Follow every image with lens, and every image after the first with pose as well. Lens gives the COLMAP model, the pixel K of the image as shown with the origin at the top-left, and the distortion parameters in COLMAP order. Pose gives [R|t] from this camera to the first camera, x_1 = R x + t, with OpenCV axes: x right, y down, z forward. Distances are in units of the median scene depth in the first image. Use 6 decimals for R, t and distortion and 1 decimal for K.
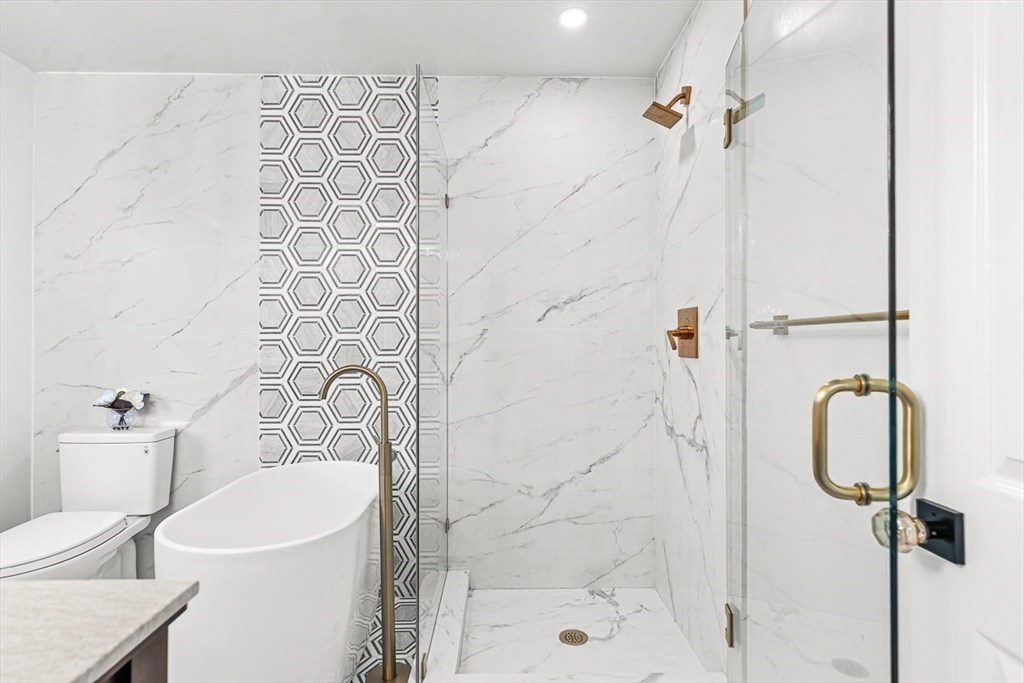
lens RADIAL K [[522.2, 0, 508.7], [0, 522.2, 339.2], [0, 0, 1]] dist [-0.000580, 0.000837]
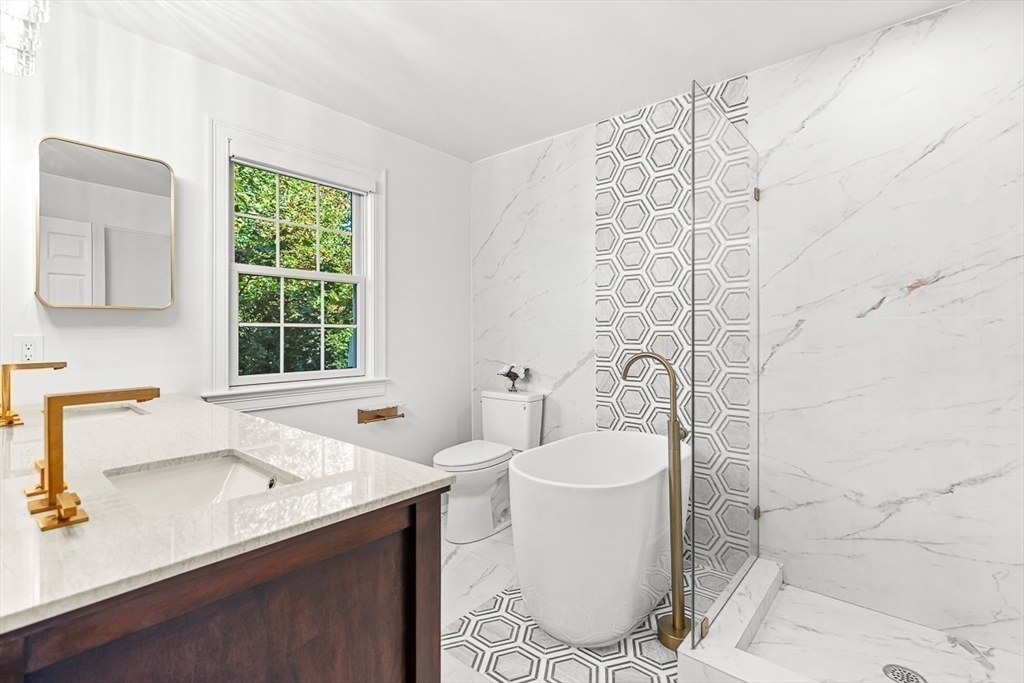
lens RADIAL K [[469.6, 0, 514.4], [0, 469.6, 337.1], [0, 0, 1]] dist [-0.000888, 0.001550]
pose [[0.753834, 0.007609, -0.657021, 0.128090], [0.001552, 0.999910, 0.013361, 0.000402], [0.657063, -0.011091, 0.753754, -0.000692]]
